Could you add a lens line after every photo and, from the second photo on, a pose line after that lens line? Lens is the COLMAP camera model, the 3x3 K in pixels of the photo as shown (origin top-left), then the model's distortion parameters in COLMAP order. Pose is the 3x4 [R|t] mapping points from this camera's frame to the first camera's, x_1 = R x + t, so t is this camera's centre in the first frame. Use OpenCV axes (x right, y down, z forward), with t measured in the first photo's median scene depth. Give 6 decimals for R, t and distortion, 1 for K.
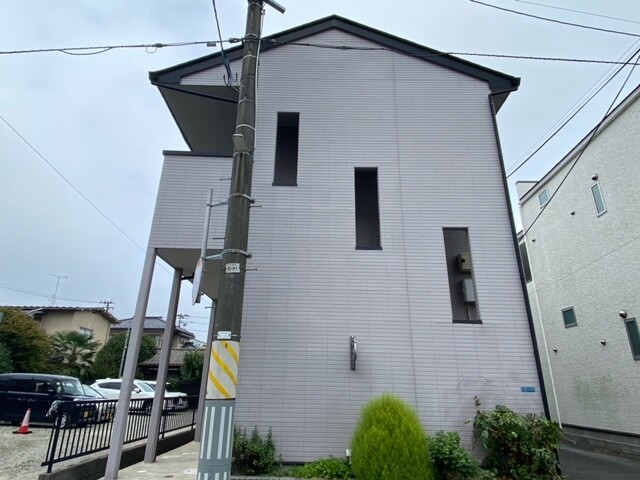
lens RADIAL K [[382.3, 0, 319.0], [0, 382.3, 236.2], [0, 0, 1]] dist [0.065235, -0.073112]
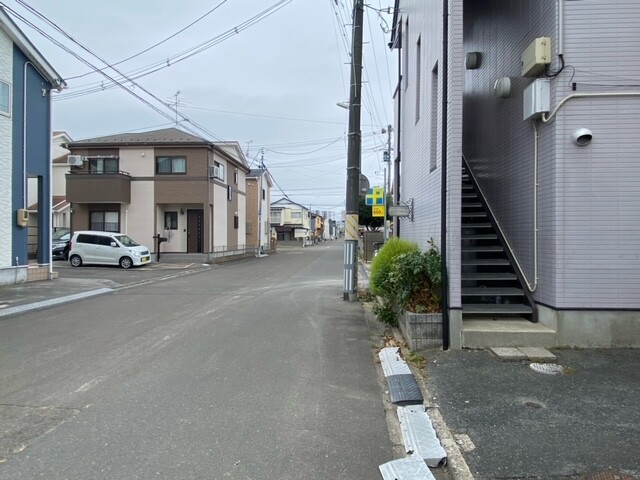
lens RADIAL K [[382.3, 0, 319.0], [0, 382.3, 236.2], [0, 0, 1]] dist [0.065235, -0.073112]
pose [[-0.070248, -0.015855, -0.997404, 1.469582], [0.363483, 0.930725, -0.040395, 0.332646], [0.928949, -0.365377, -0.059618, 0.762384]]
